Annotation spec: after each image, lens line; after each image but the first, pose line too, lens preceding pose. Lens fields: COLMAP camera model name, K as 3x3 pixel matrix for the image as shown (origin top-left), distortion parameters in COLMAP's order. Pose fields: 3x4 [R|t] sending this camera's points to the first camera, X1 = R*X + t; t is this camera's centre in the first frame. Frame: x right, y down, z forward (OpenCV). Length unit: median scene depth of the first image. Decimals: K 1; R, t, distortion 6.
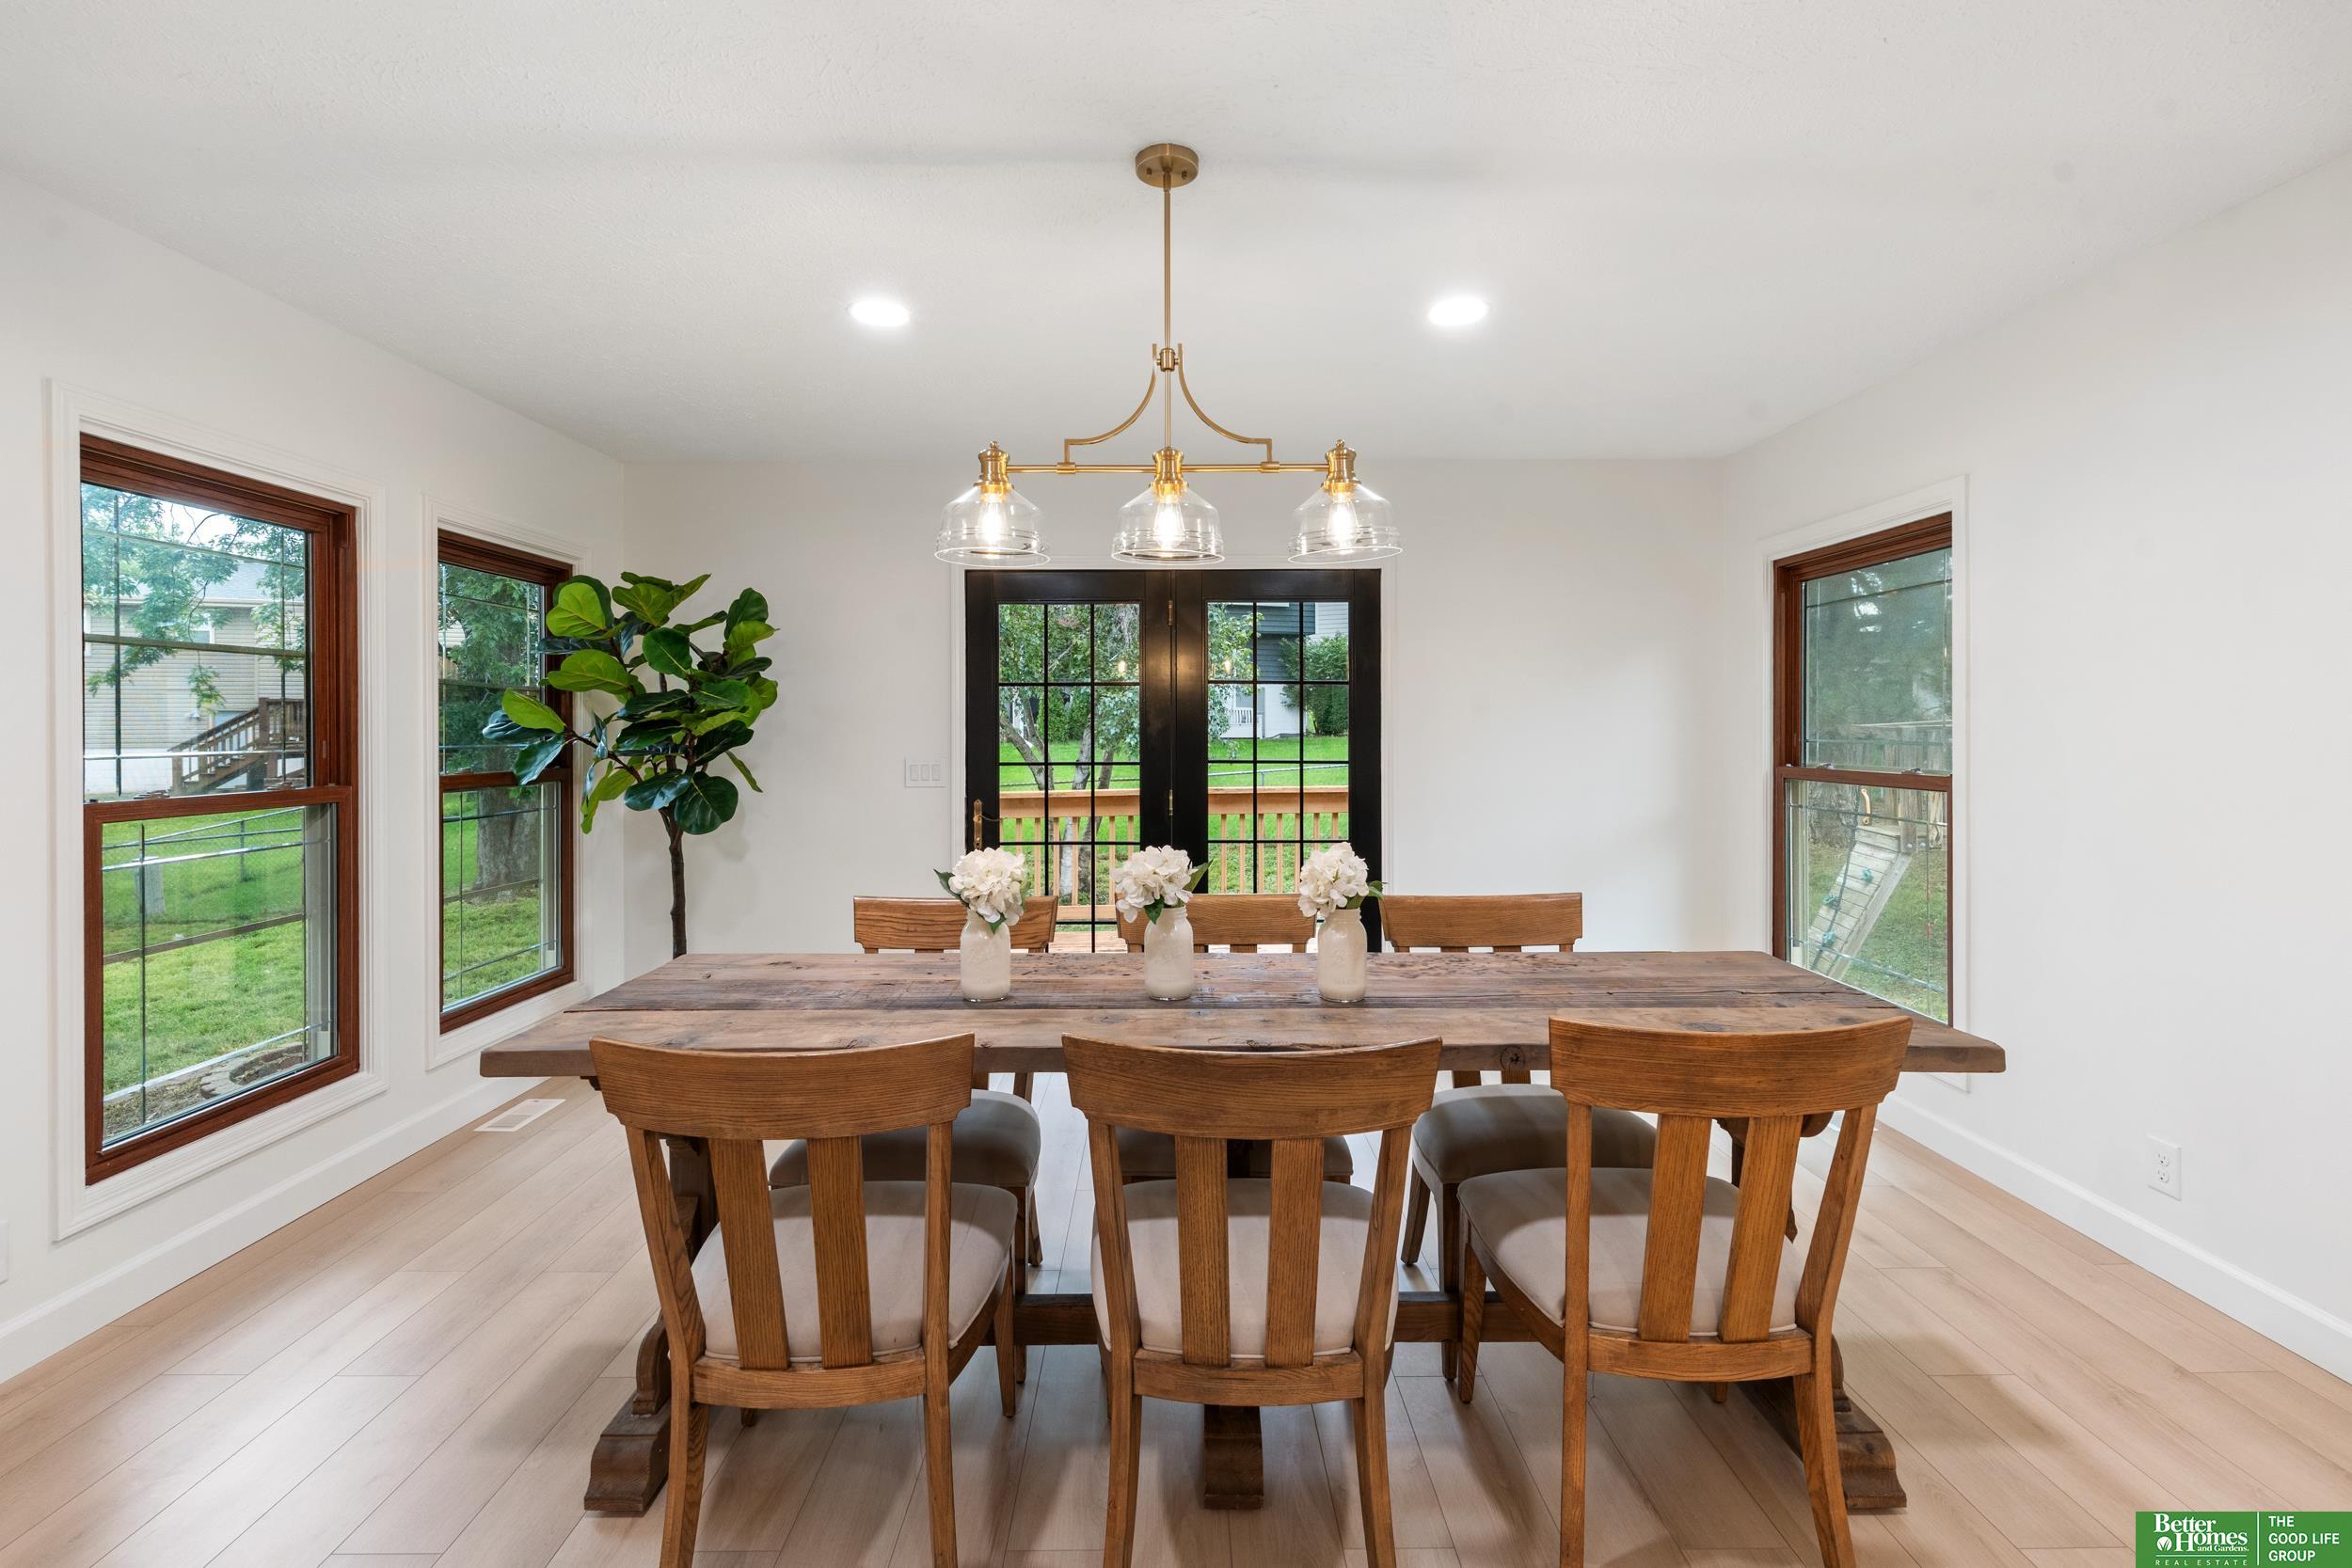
lens RADIAL K [[1042.7, 0, 1174.4], [0, 1042.7, 733.1], [0, 0, 1]] dist [-0.006871, 0.001246]
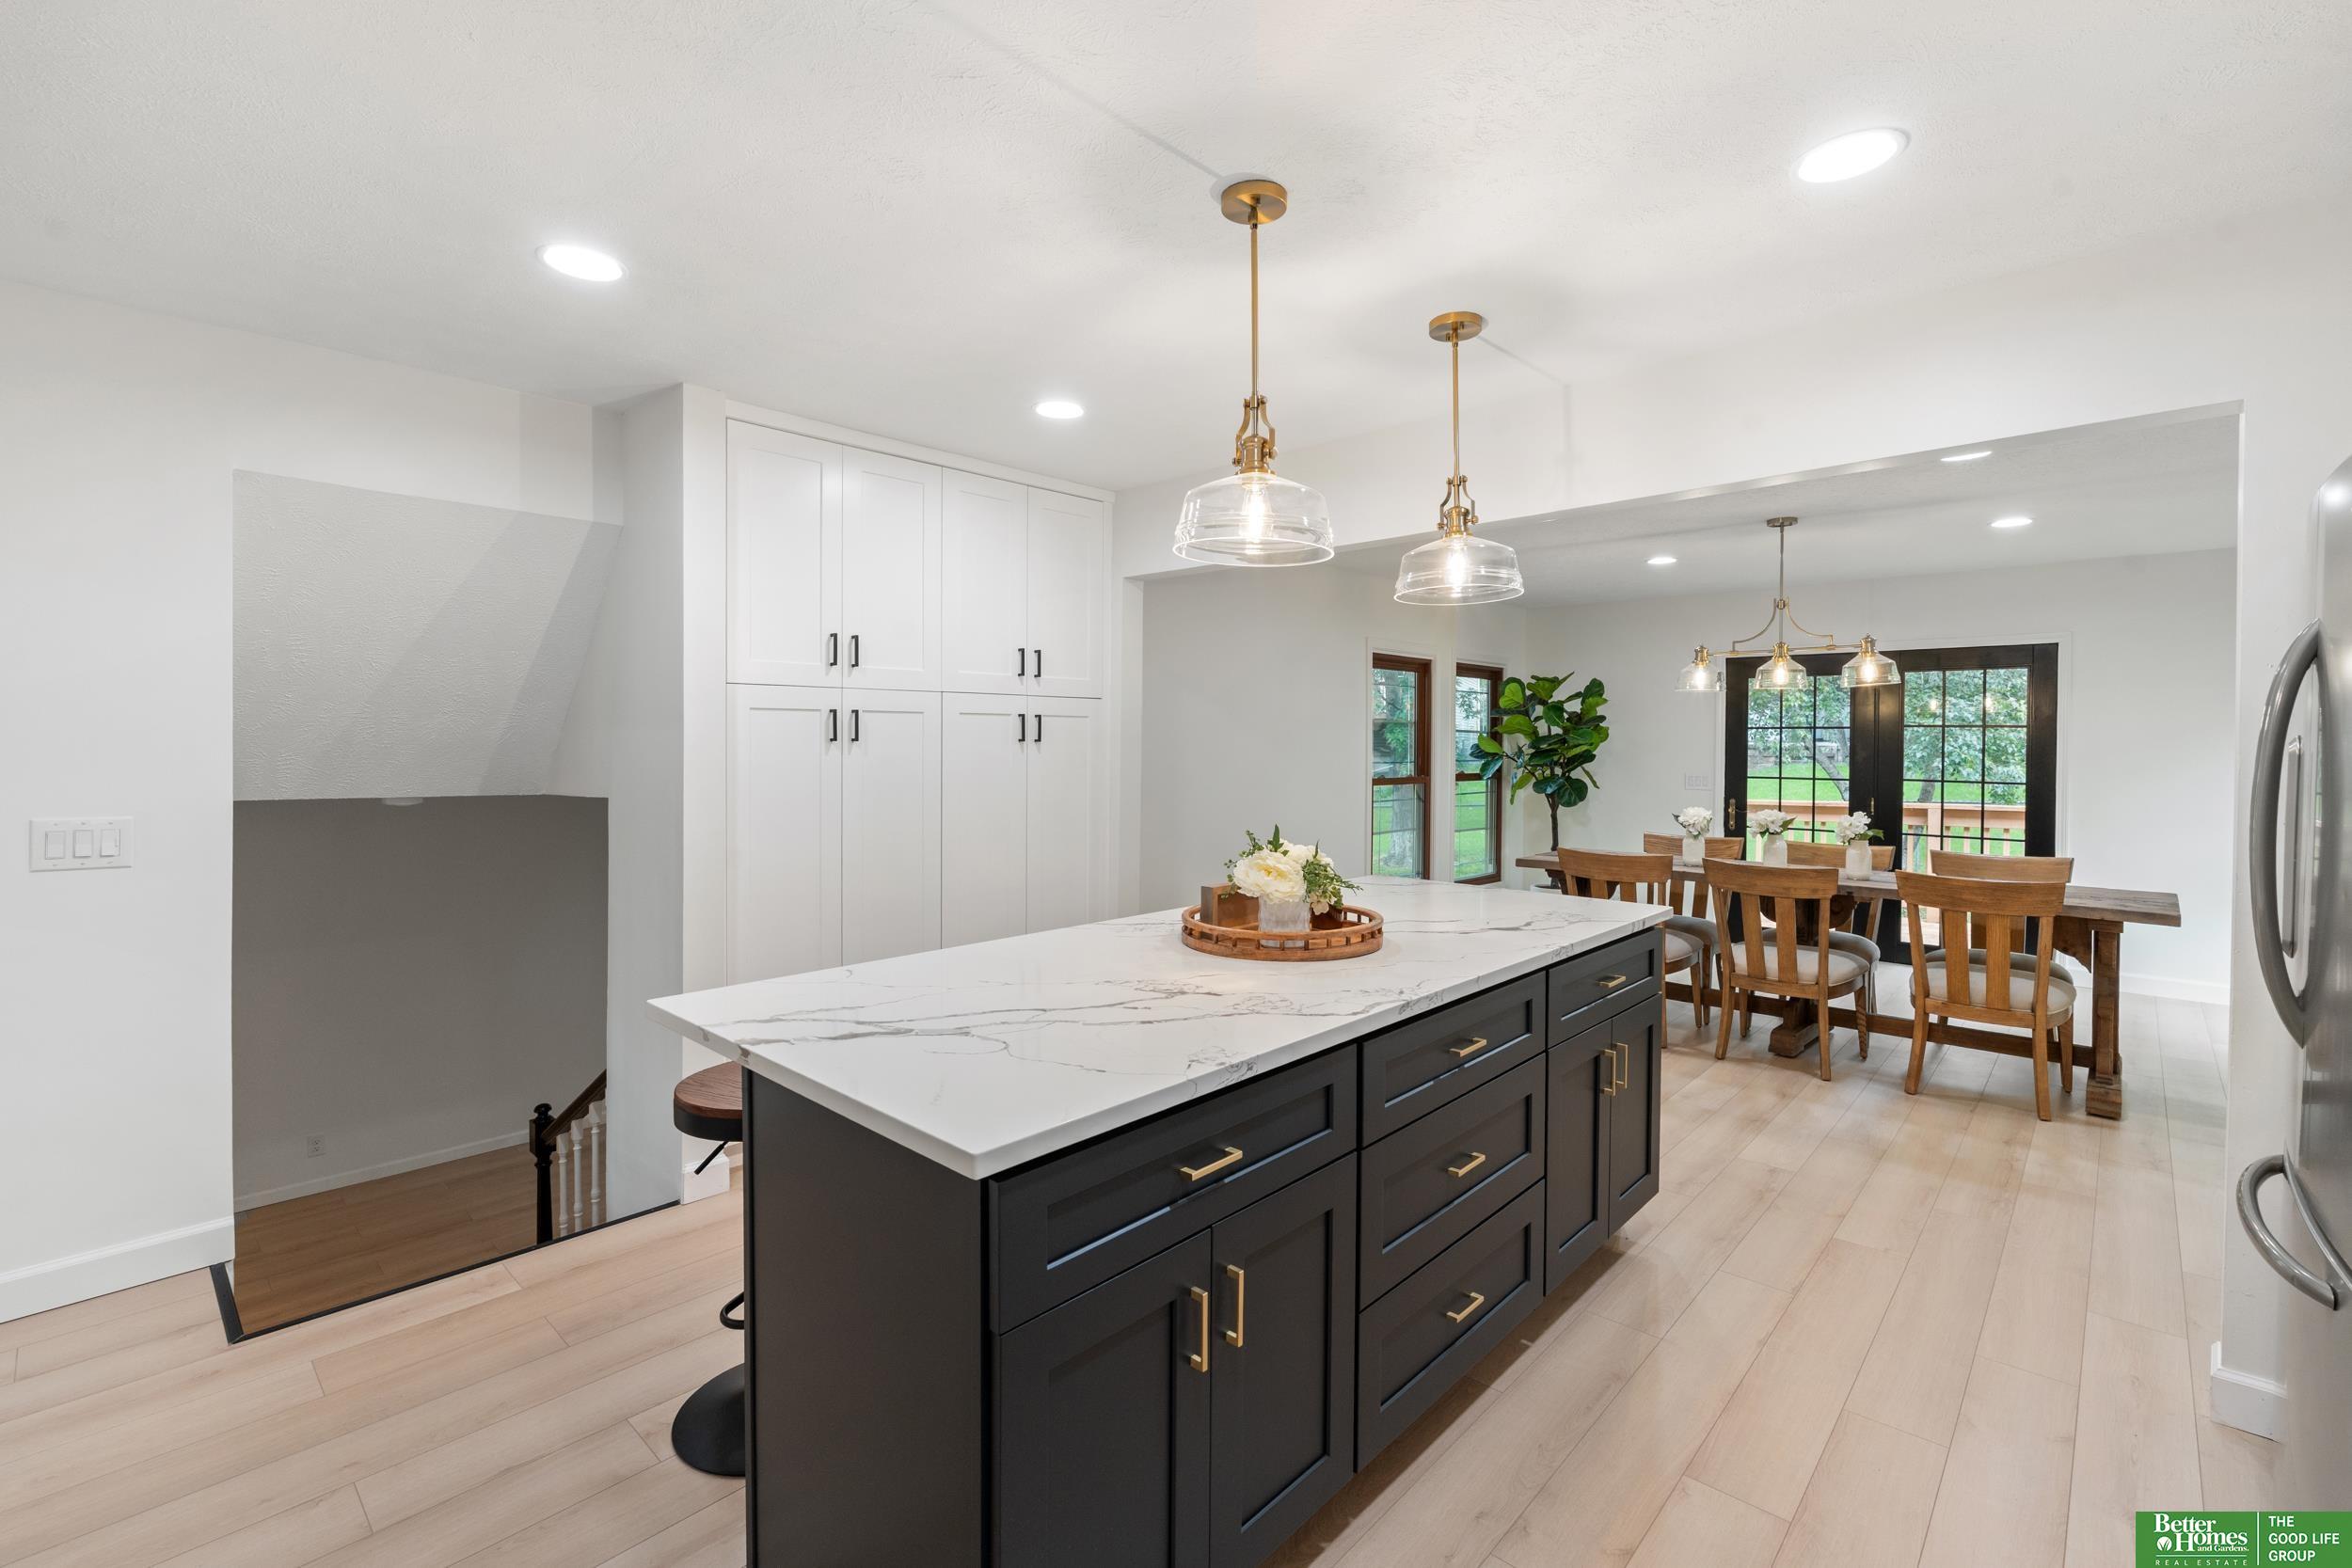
lens RADIAL K [[1033.1, 0, 1173.4], [0, 1033.1, 758.2], [0, 0, 1]] dist [-0.005024, 0.000180]
pose [[0.726917, 0.017647, -0.686499, 0.326476], [-0.010034, 0.999836, 0.015077, -0.017135], [0.686652, -0.004072, 0.726975, -0.893047]]
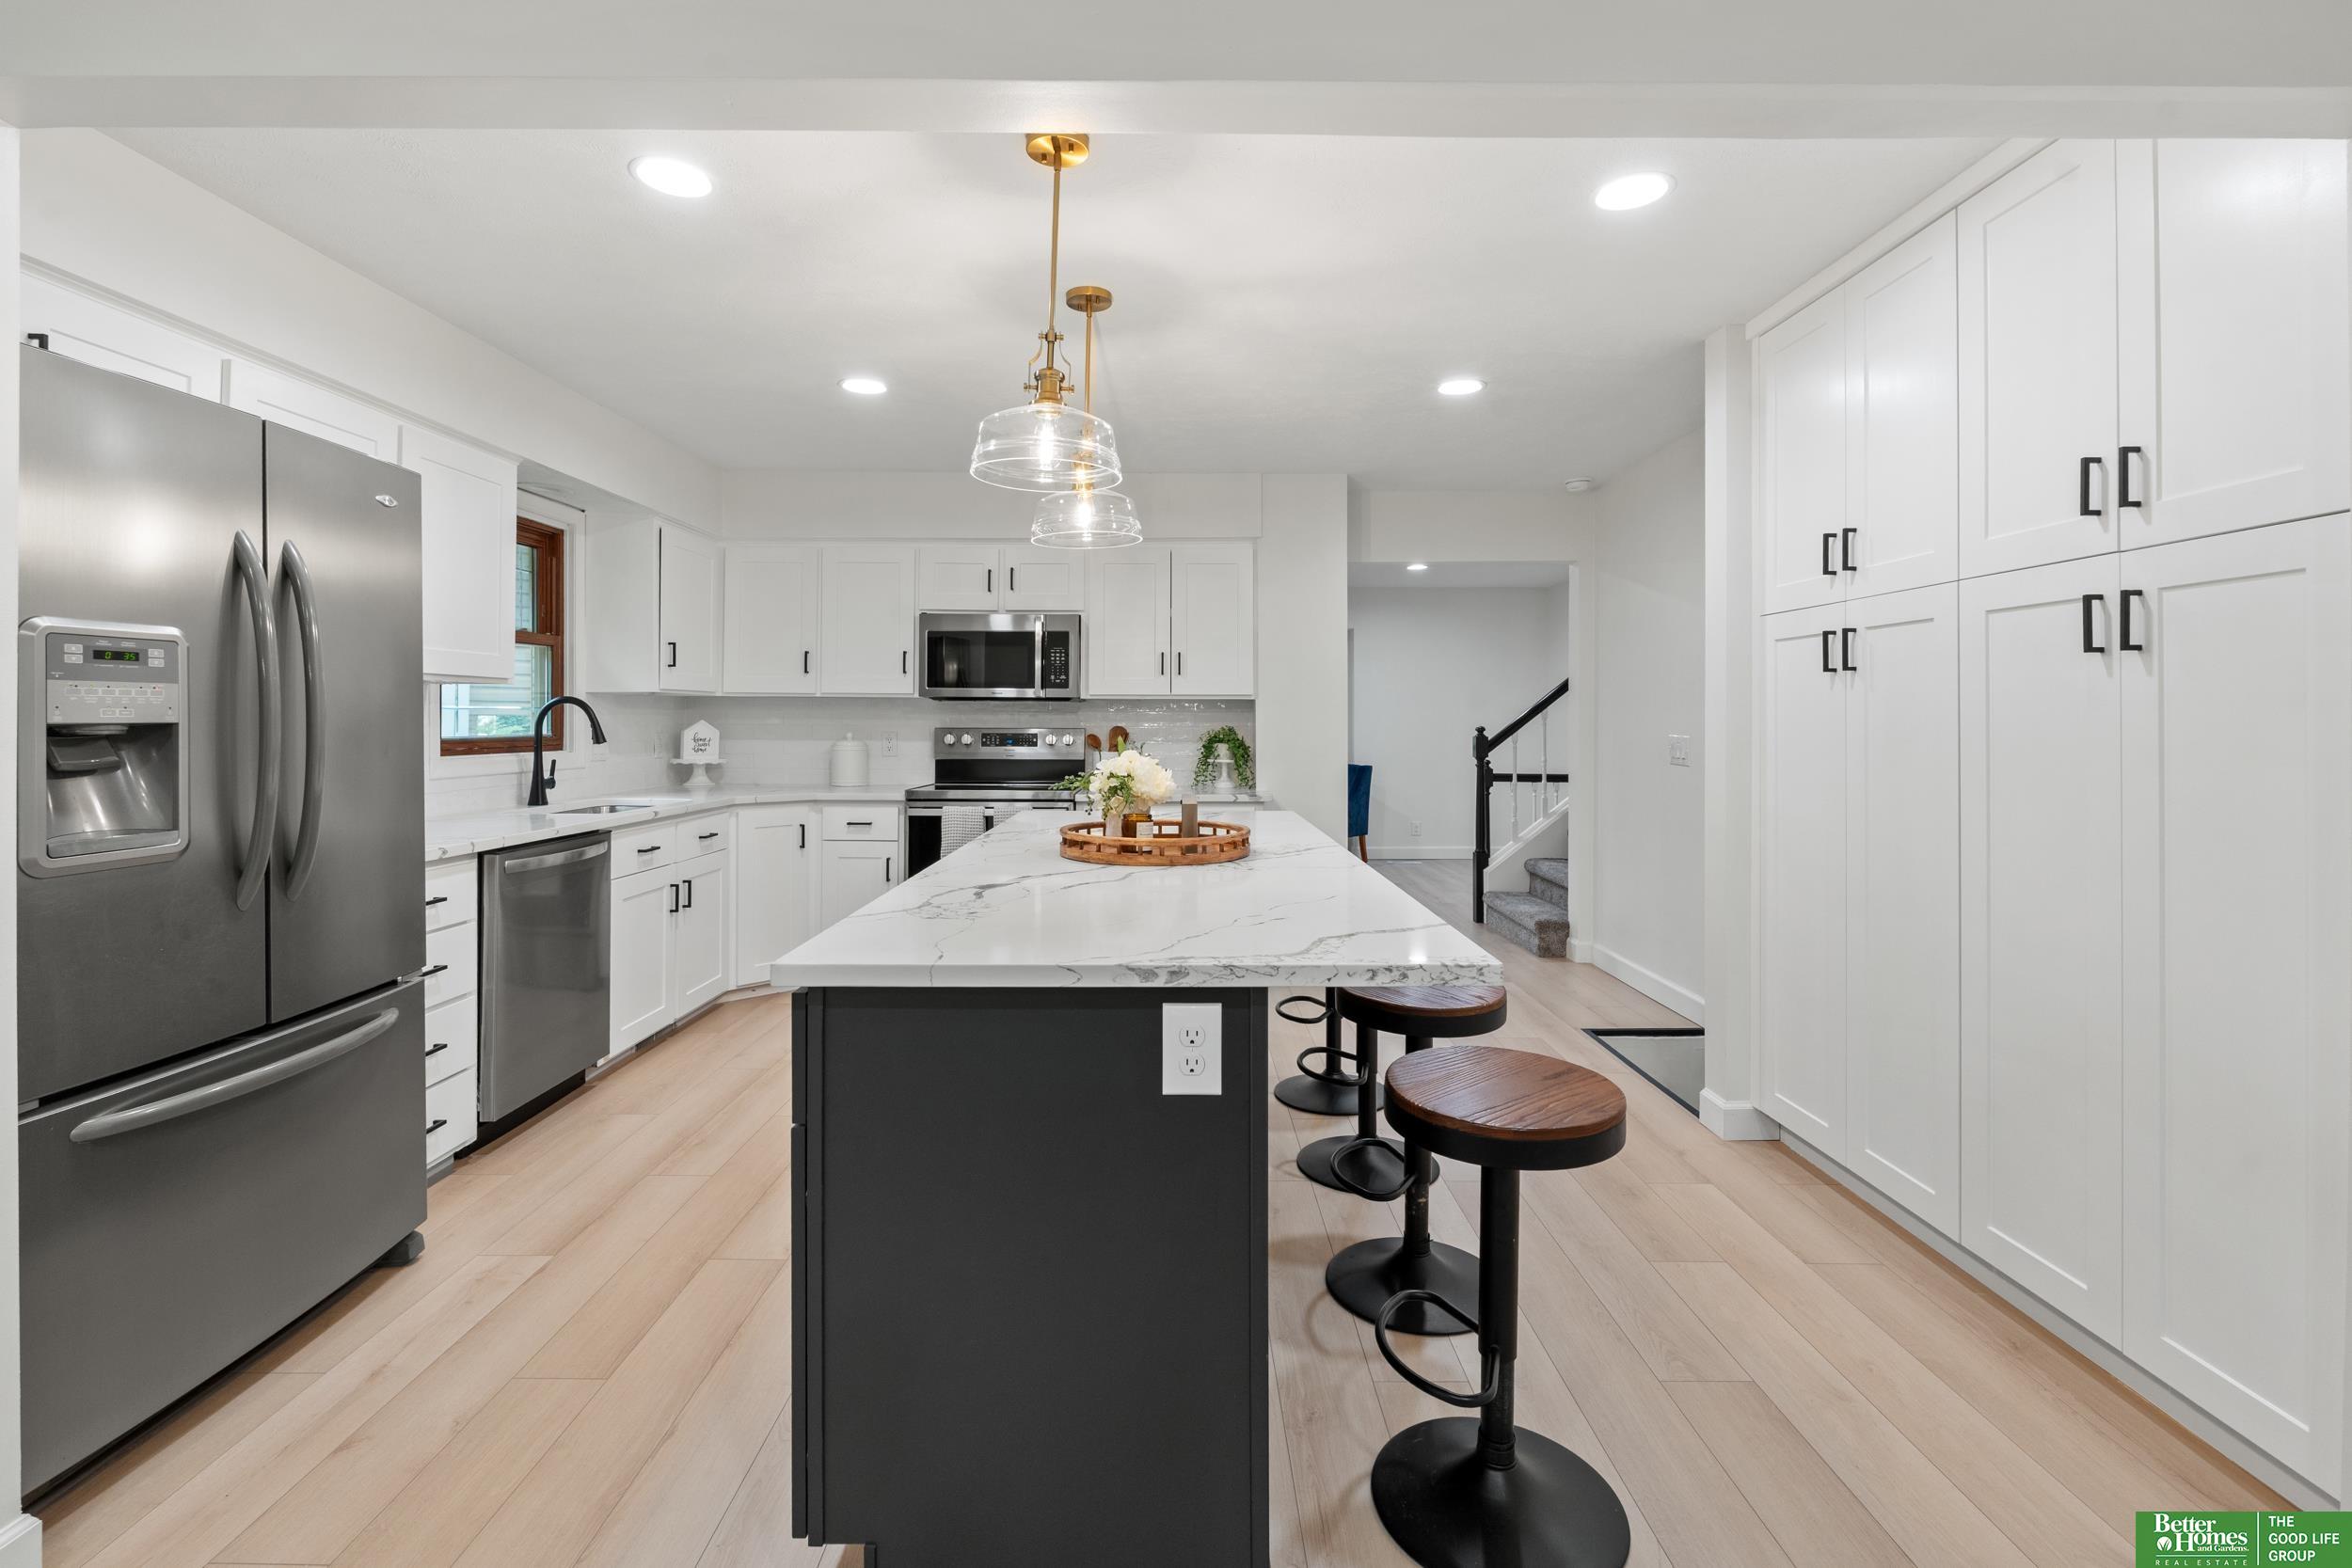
lens RADIAL K [[1054.8, 0, 1170.3], [0, 1054.8, 711.2], [0, 0, 1]] dist [-0.002484, 0.000338]
pose [[-0.999976, 0.001342, 0.006802, -0.060954], [0.001330, 0.999998, -0.001710, 0.012034], [-0.006805, -0.001701, -0.999975, 0.262288]]
